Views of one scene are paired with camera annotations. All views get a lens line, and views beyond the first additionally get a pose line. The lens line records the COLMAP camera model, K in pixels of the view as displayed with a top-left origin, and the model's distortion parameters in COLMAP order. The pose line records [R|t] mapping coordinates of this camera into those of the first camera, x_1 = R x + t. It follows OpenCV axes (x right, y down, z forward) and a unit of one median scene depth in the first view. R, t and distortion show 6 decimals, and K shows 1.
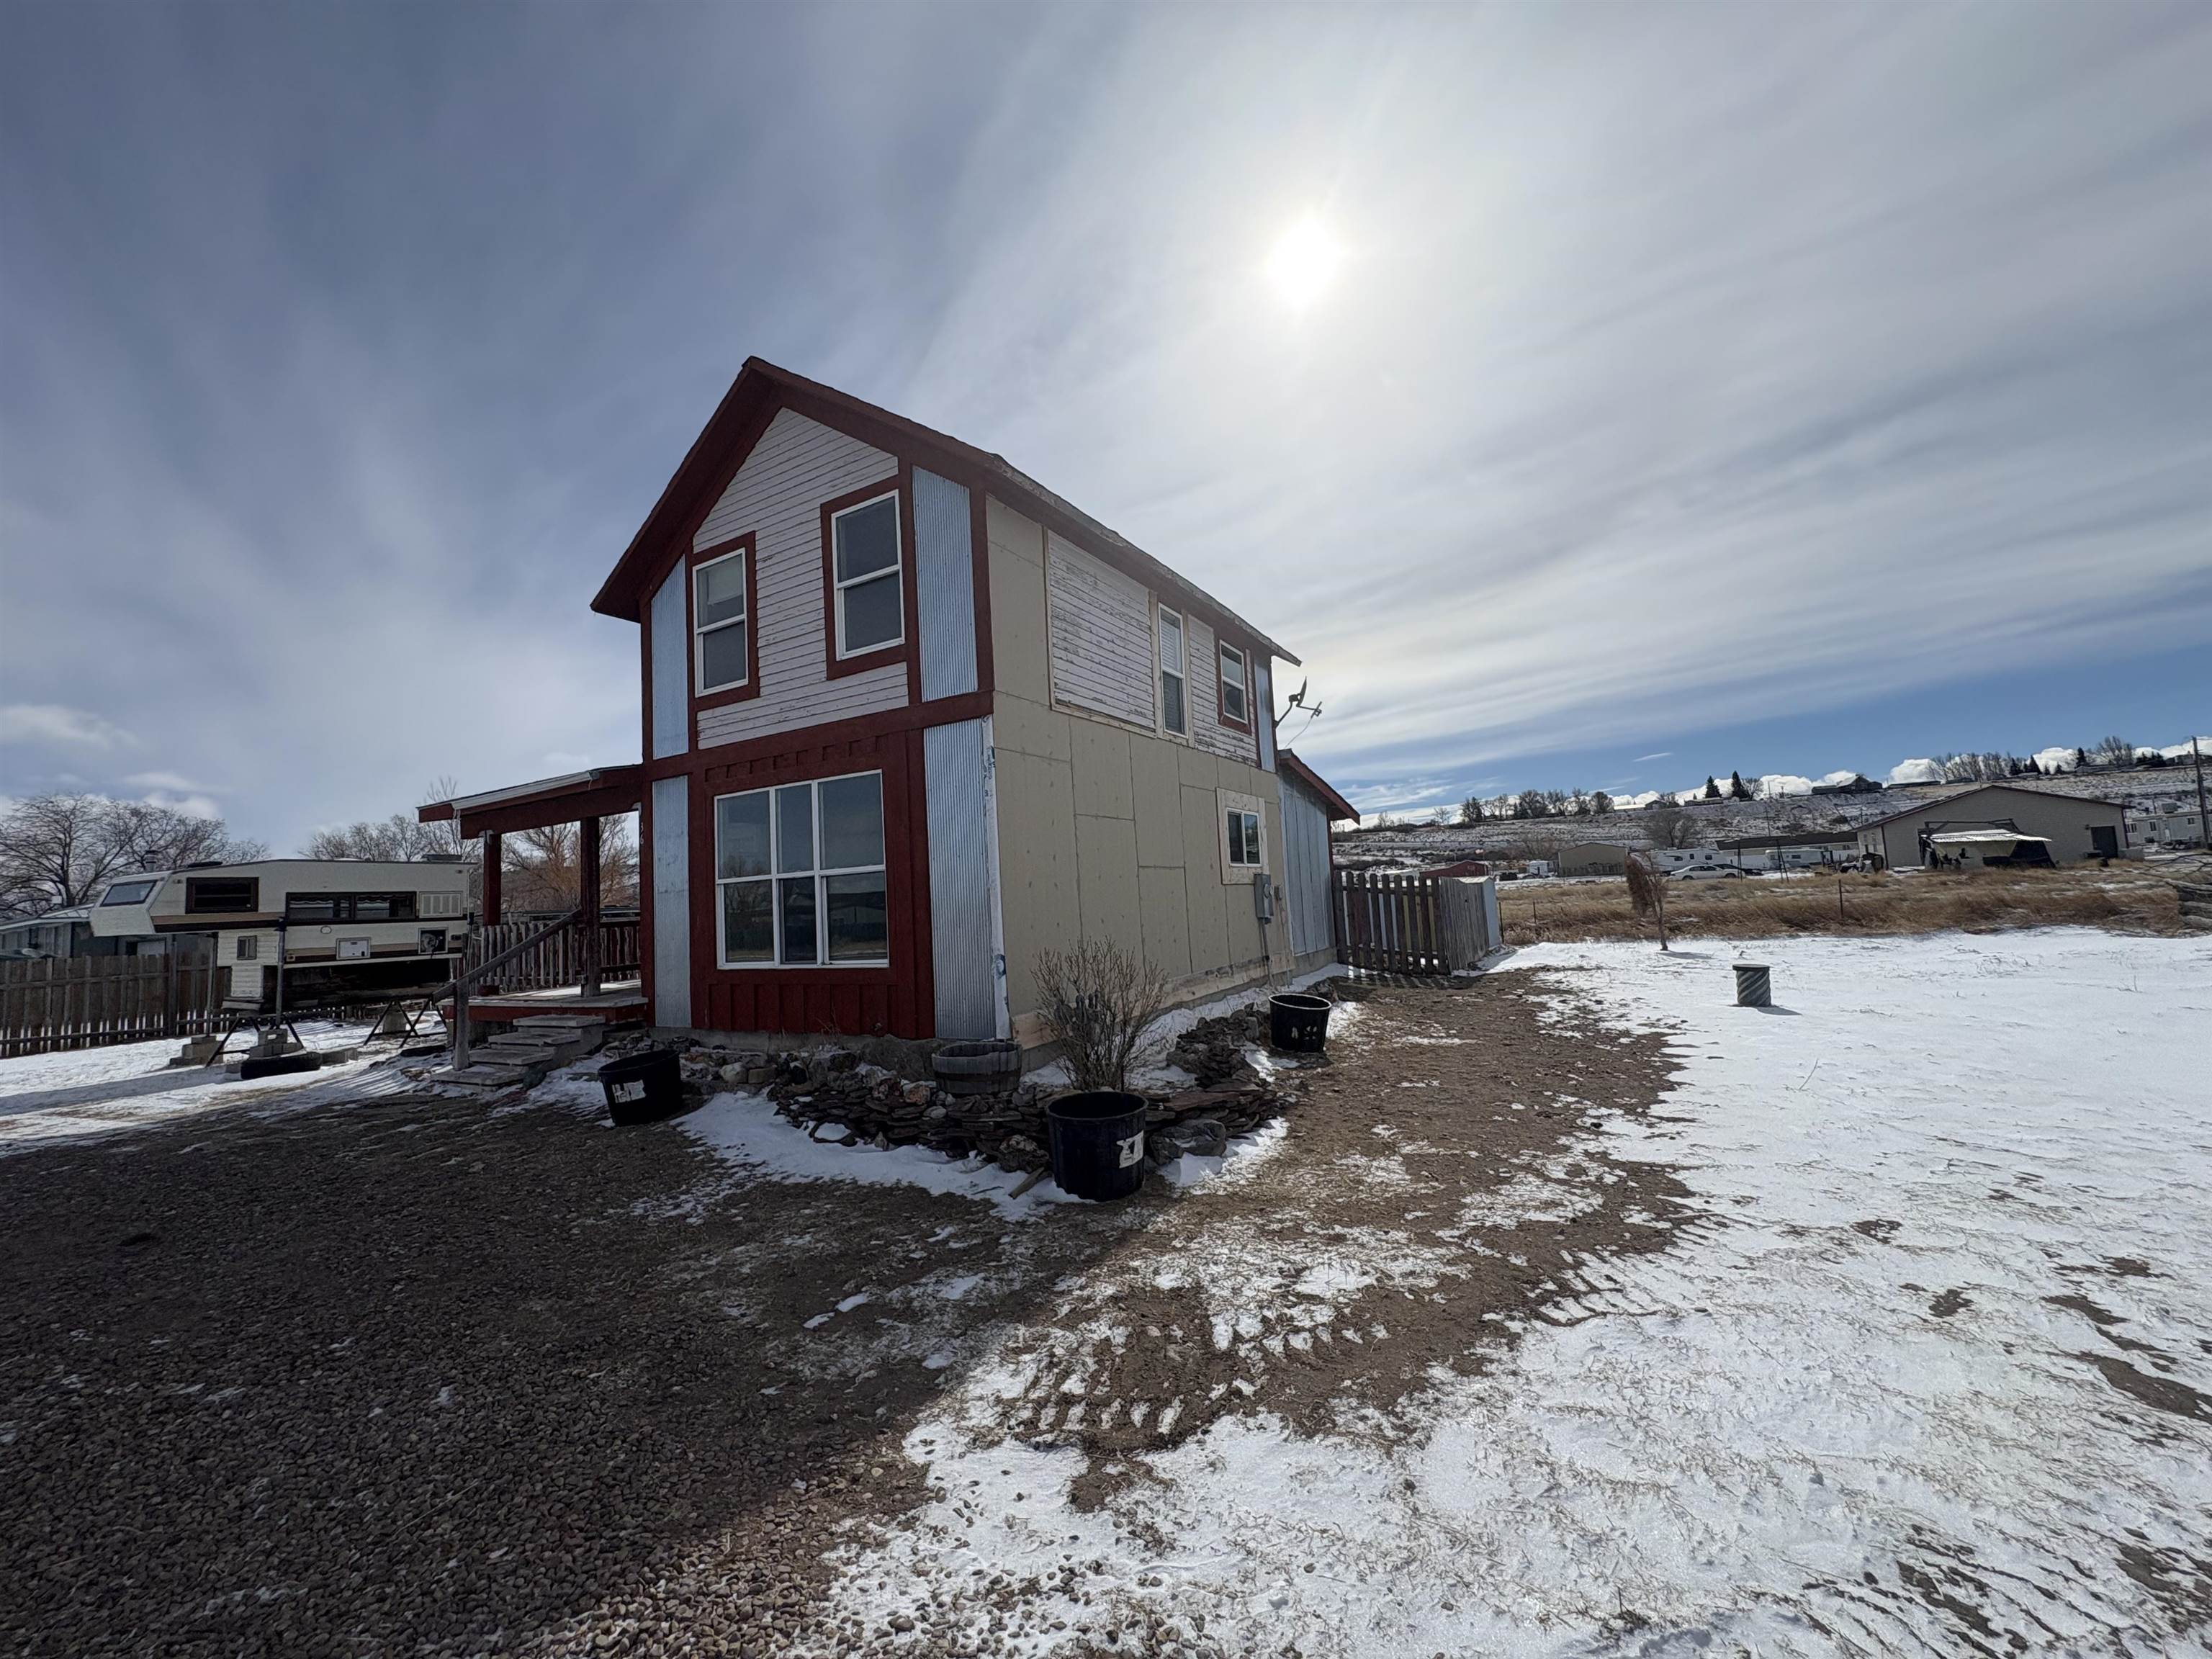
lens RADIAL K [[880.6, 0, 1106.0], [0, 880.6, 829.5], [0, 0, 1]] dist [0.000564, 0.000250]
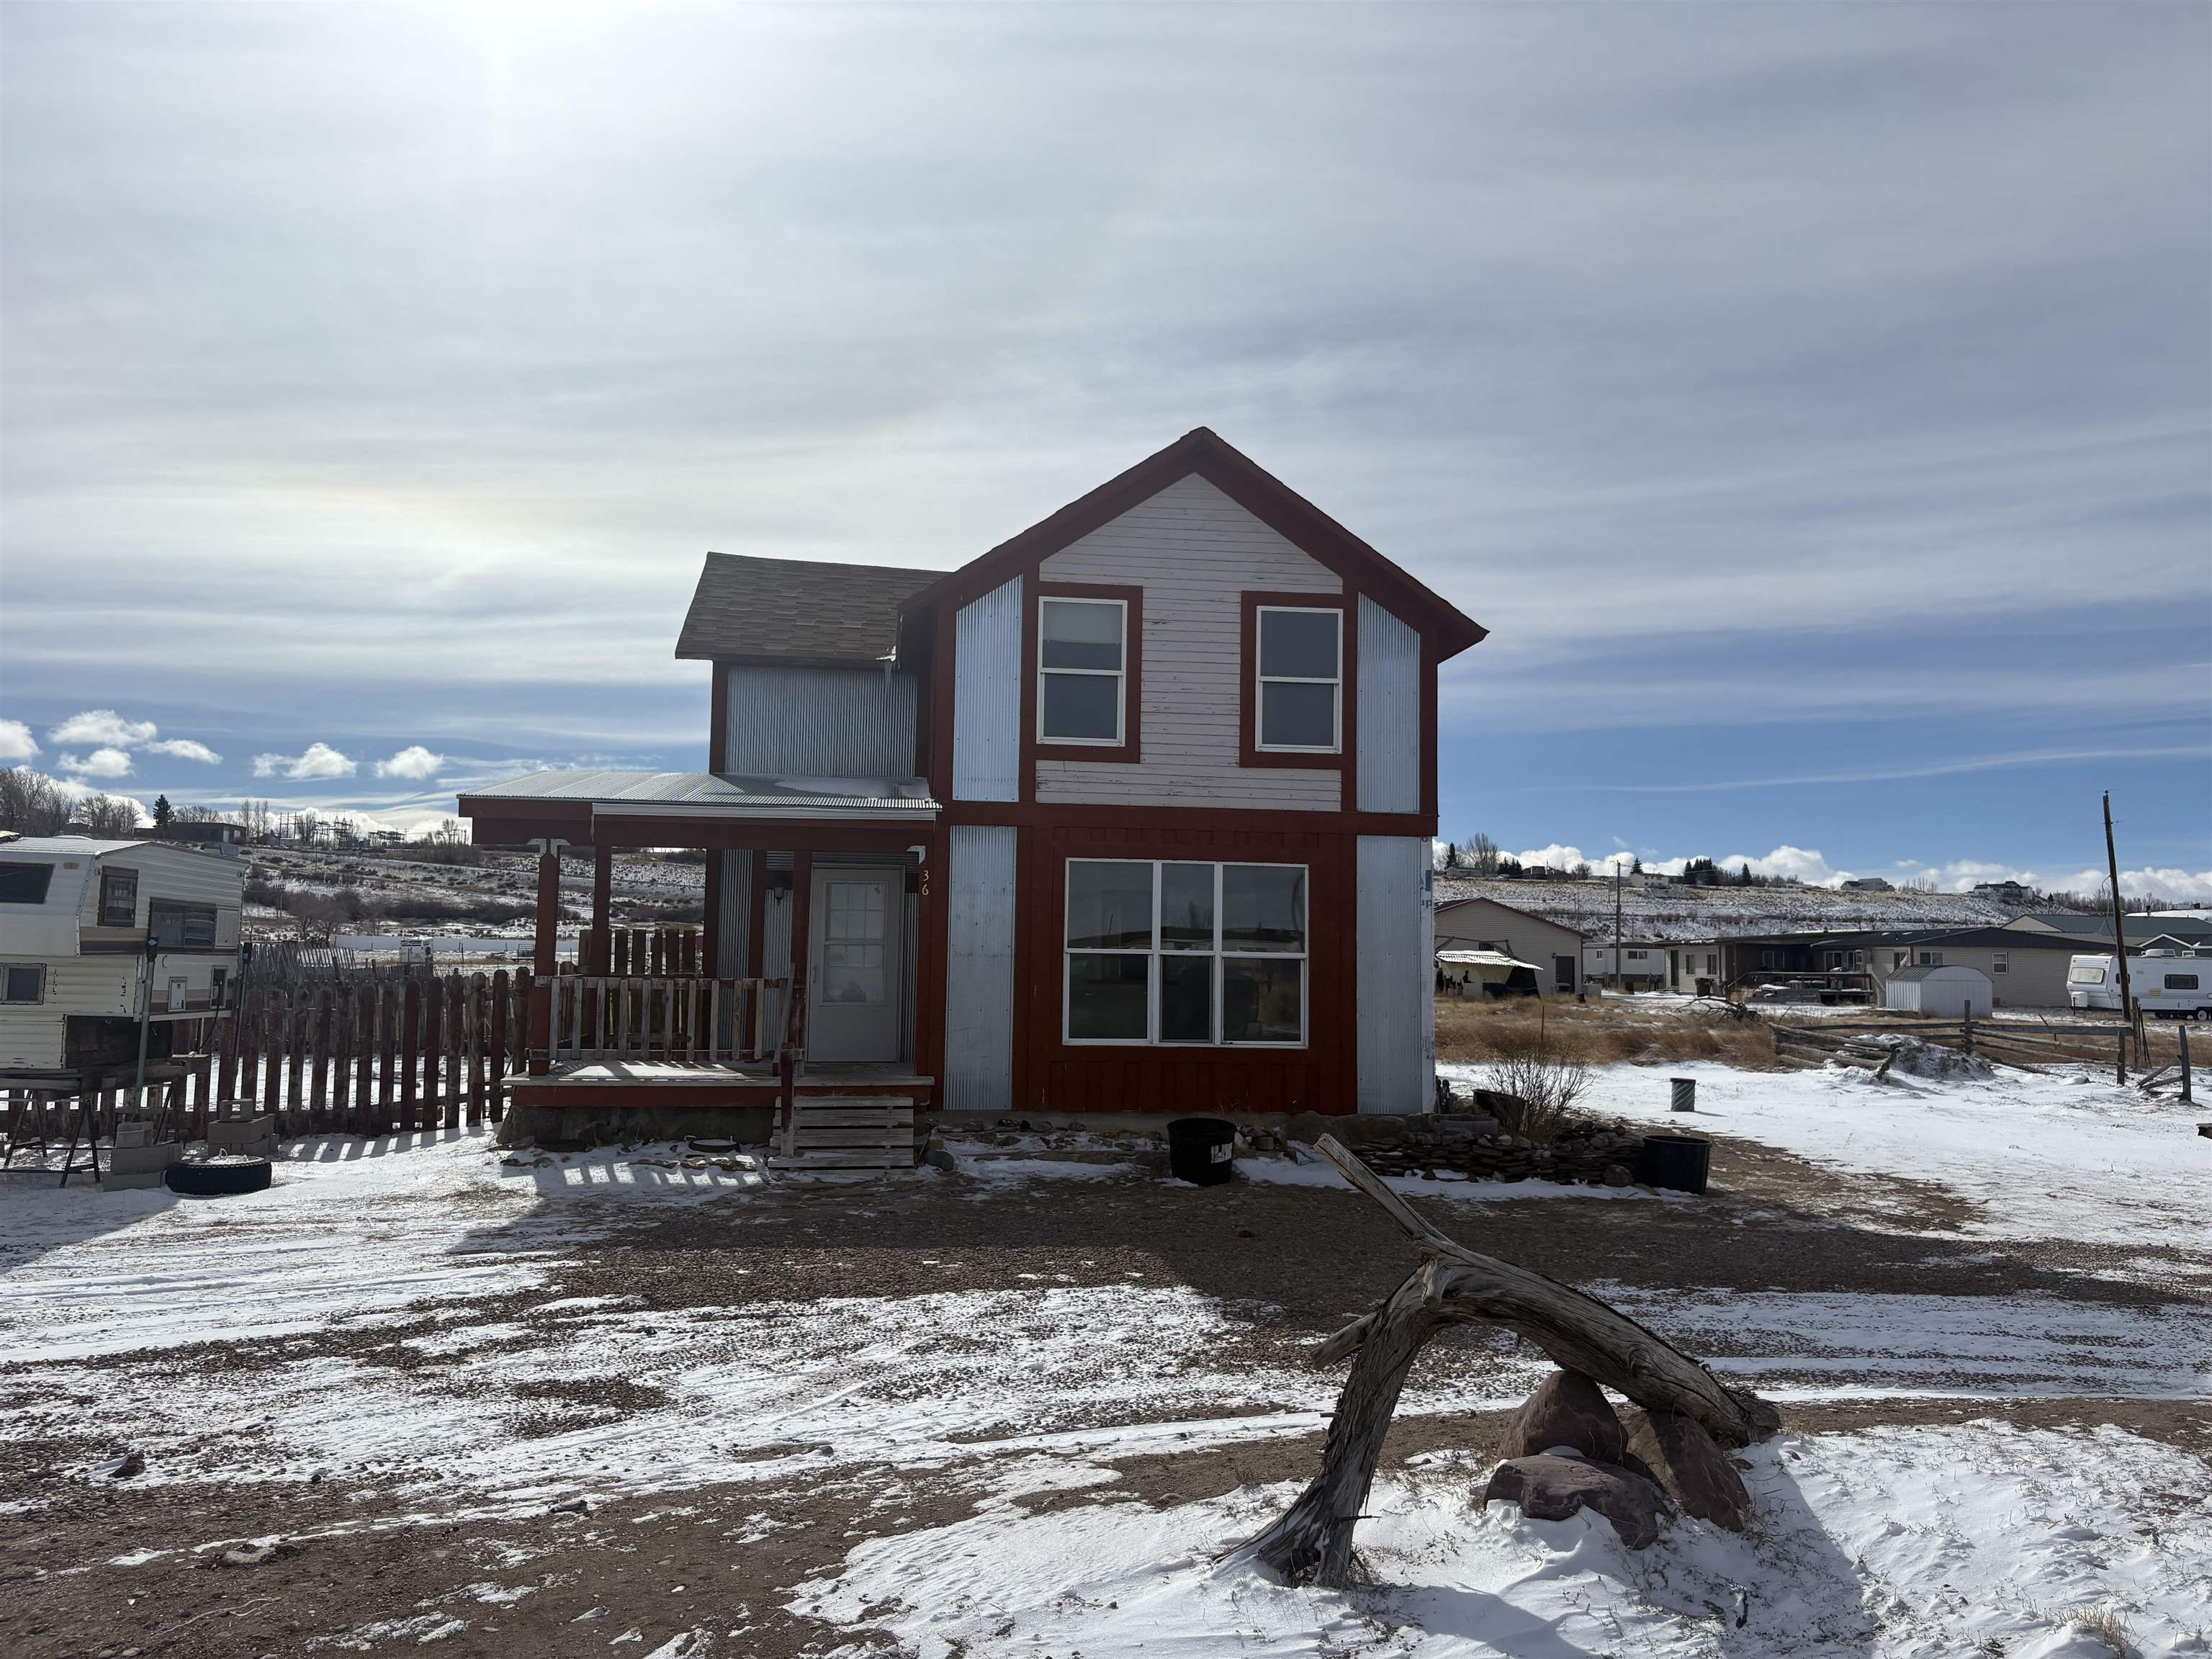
lens RADIAL K [[1772.3, 0, 1106.0], [0, 1772.3, 829.5], [0, 0, 1]] dist [0.033043, -0.000897]
pose [[0.787614, 0.113411, 0.605641, -1.642608], [-0.108530, 0.993082, -0.044822, 0.012136], [-0.606535, -0.030428, 0.794474, -0.532507]]
